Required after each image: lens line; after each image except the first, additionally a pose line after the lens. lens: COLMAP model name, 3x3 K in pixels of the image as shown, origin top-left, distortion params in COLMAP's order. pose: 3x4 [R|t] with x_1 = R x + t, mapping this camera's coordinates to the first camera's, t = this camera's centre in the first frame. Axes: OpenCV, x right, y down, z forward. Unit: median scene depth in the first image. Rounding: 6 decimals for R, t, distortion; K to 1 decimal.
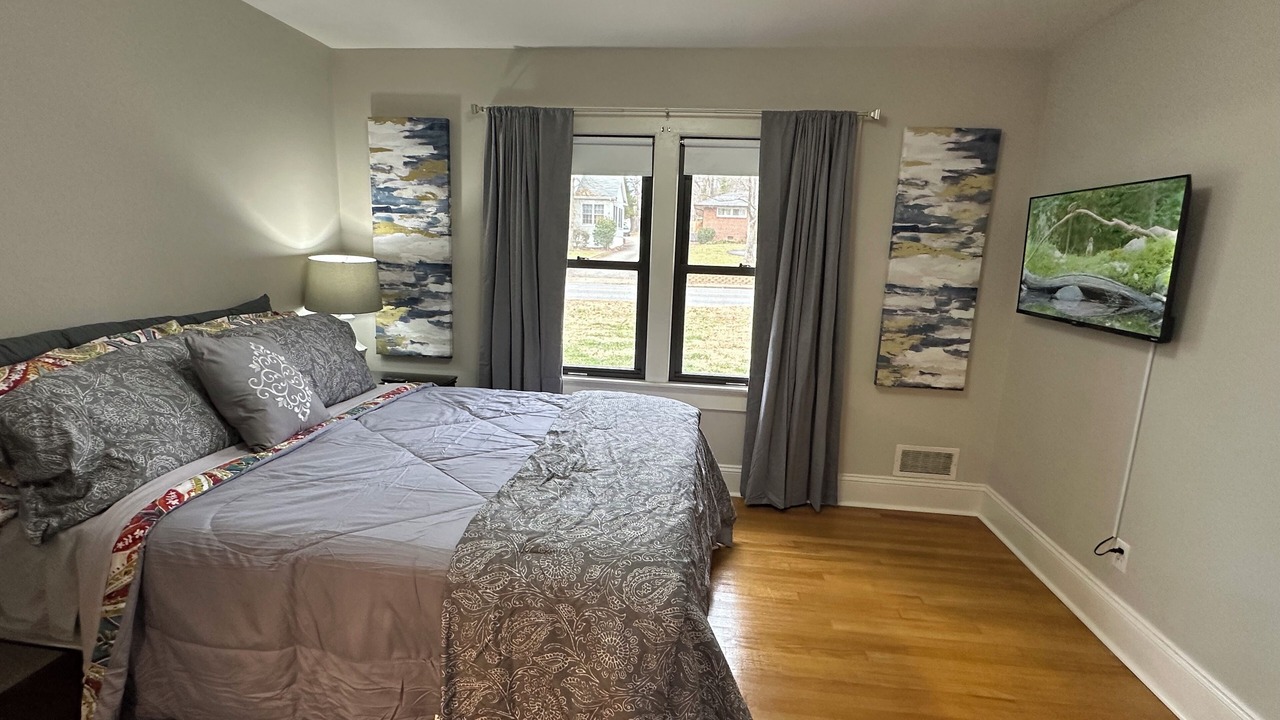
lens RADIAL K [[590.0, 0, 637.7], [0, 590.0, 359.4], [0, 0, 1]] dist [-0.002541, -0.001048]
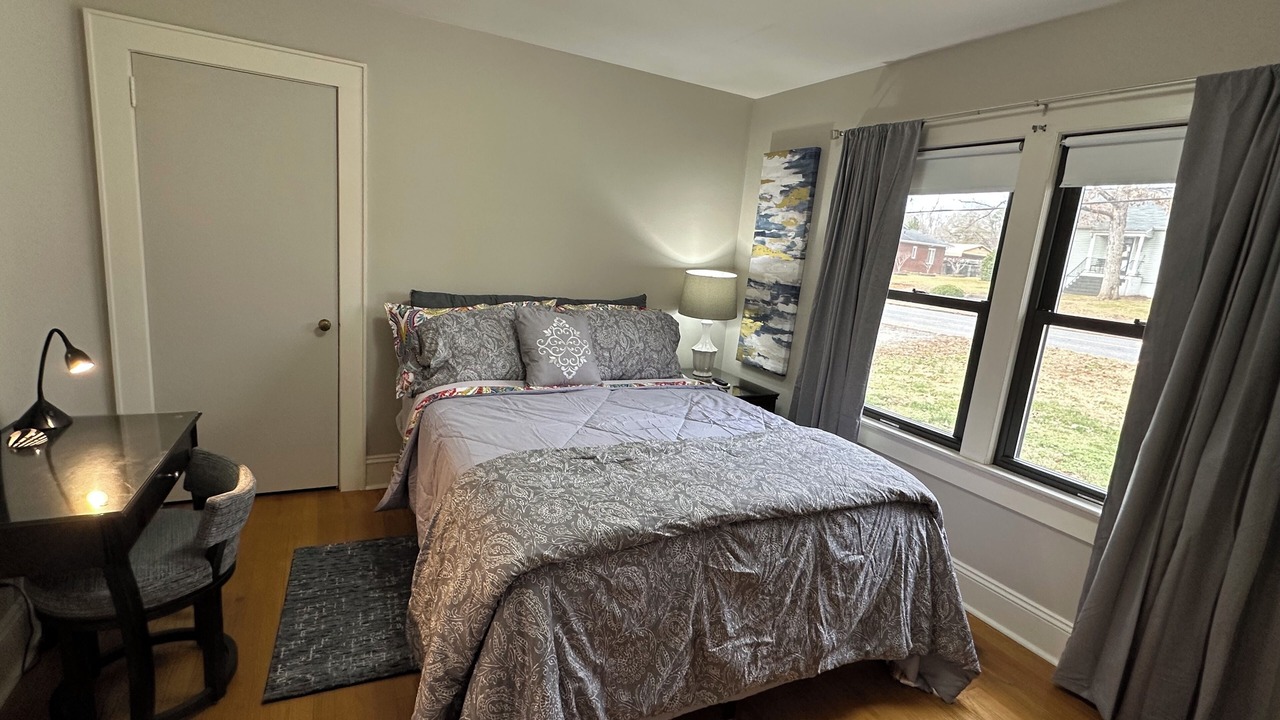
lens RADIAL K [[590.0, 0, 639.3], [0, 590.0, 357.2], [0, 0, 1]] dist [-0.002541, -0.001048]
pose [[0.559162, 0.173953, -0.810603, 0.399227], [-0.226434, 0.972609, 0.052523, -0.033710], [0.797537, 0.154179, 0.583236, 0.202957]]
